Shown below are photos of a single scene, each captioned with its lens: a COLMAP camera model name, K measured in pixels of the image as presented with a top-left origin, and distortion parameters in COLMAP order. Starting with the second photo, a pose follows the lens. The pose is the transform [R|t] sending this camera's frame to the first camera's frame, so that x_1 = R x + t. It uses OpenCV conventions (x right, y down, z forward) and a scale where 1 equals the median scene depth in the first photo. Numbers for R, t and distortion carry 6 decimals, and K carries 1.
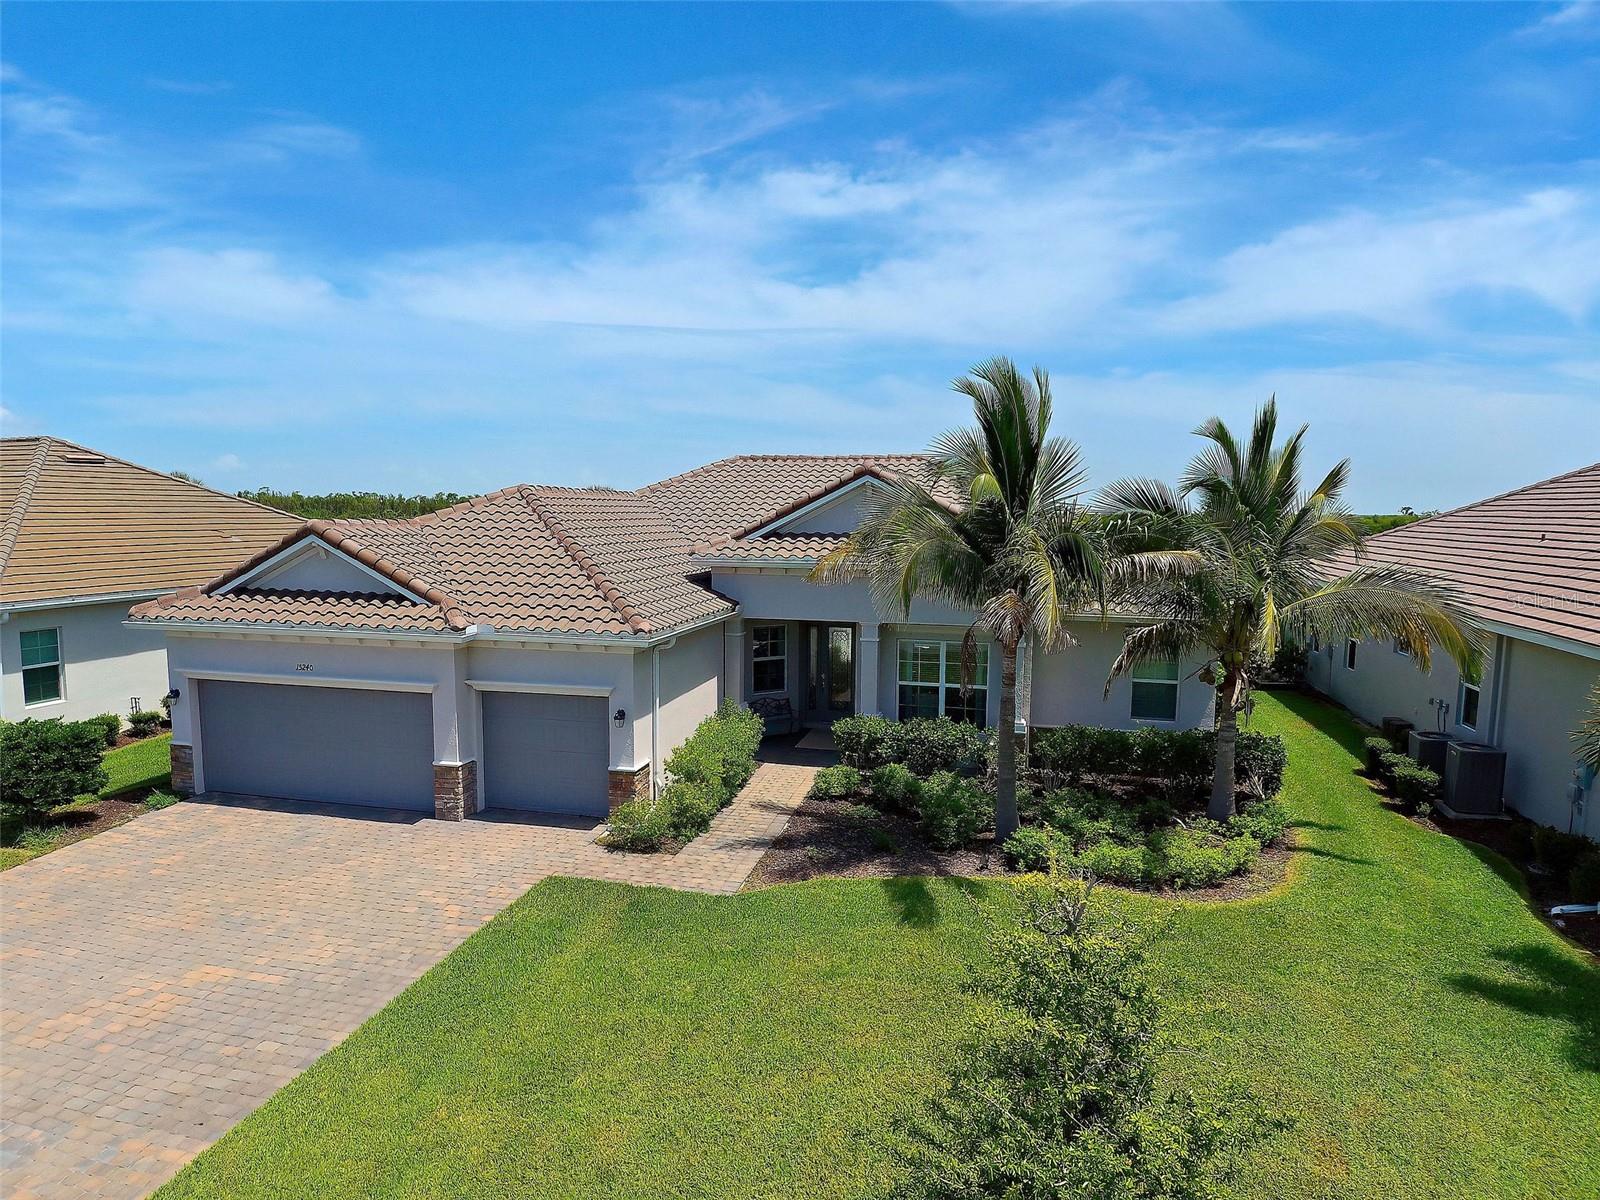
lens RADIAL K [[930.3, 0, 793.5], [0, 930.3, 624.1], [0, 0, 1]] dist [0.081158, -0.101381]
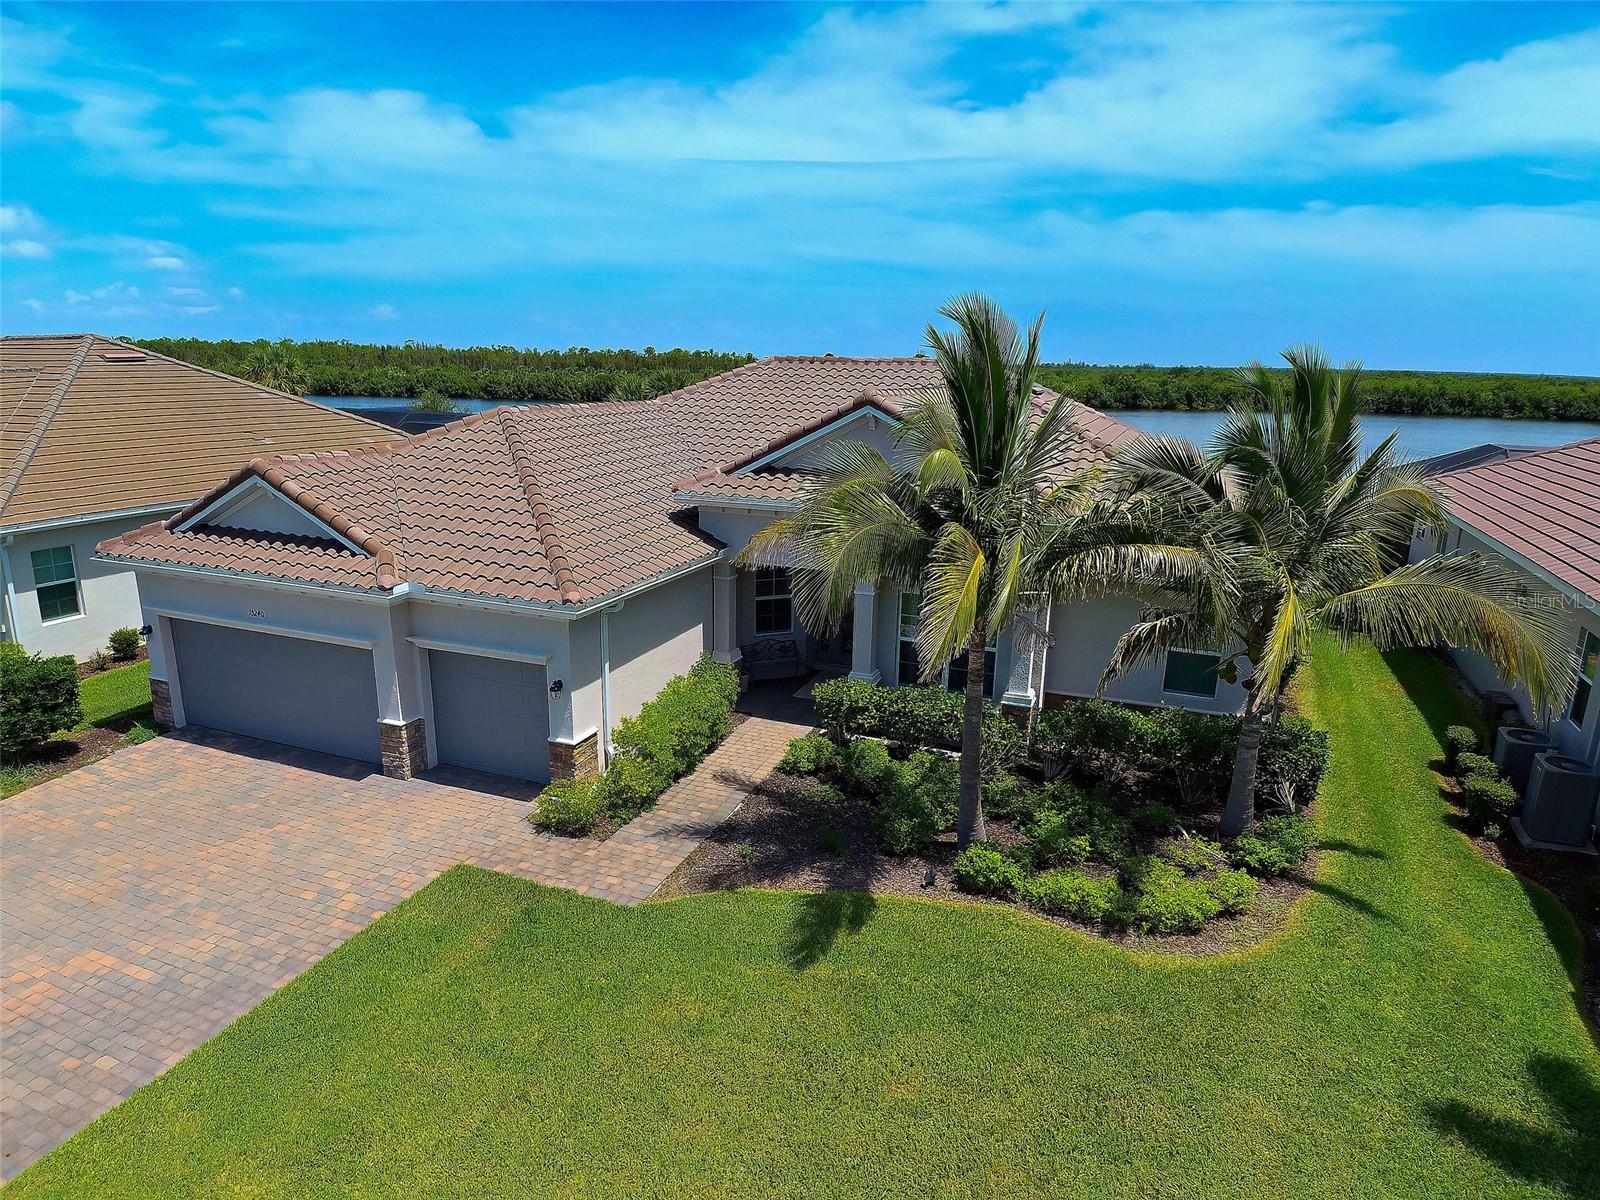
lens RADIAL K [[930.3, 0, 793.5], [0, 930.3, 624.1], [0, 0, 1]] dist [0.081158, -0.101381]
pose [[0.990266, 0.044803, -0.131777, 0.158665], [-0.024825, 0.988449, 0.149508, -0.102555], [0.136953, -0.144781, 0.979940, 0.122040]]
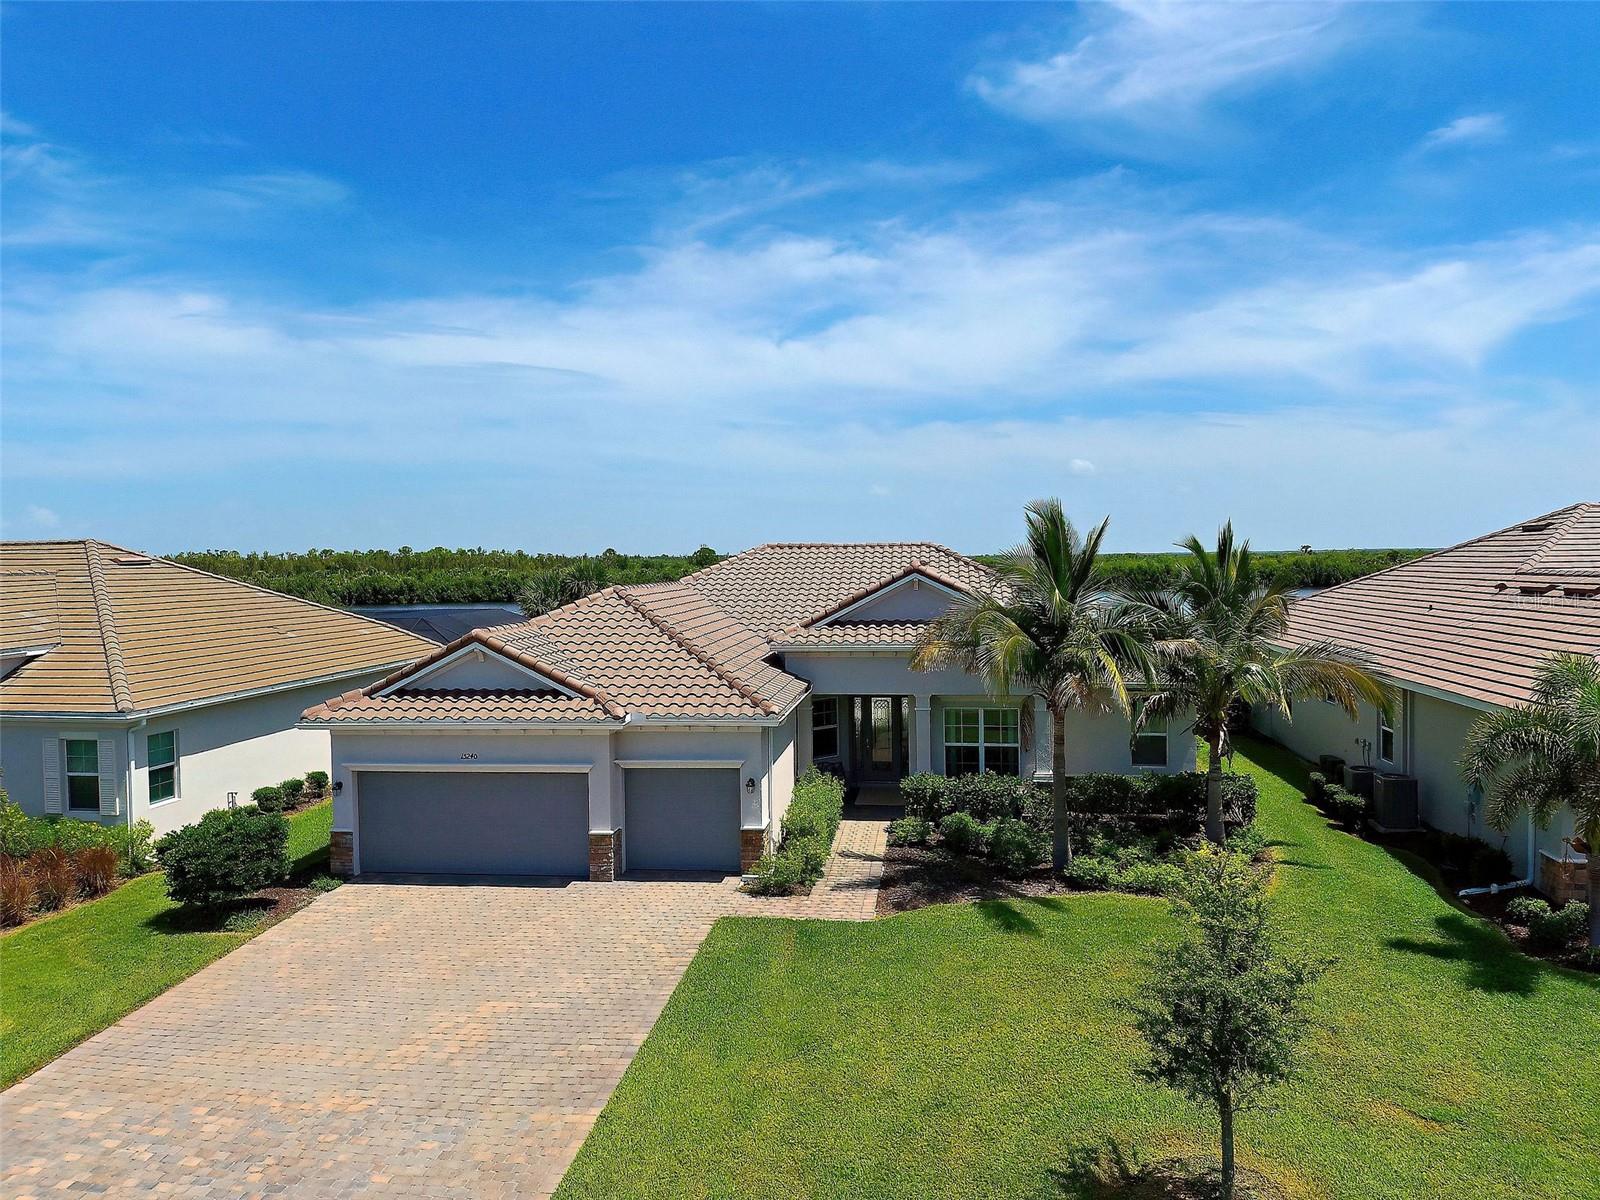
lens RADIAL K [[982.6, 0, 847.7], [0, 982.6, 594.1], [0, 0, 1]] dist [0.111445, -0.157984]
pose [[0.989796, -0.024615, 0.140346, -0.223202], [0.036242, 0.996064, -0.080895, -0.037423], [-0.137802, 0.085156, 0.986792, -0.297854]]
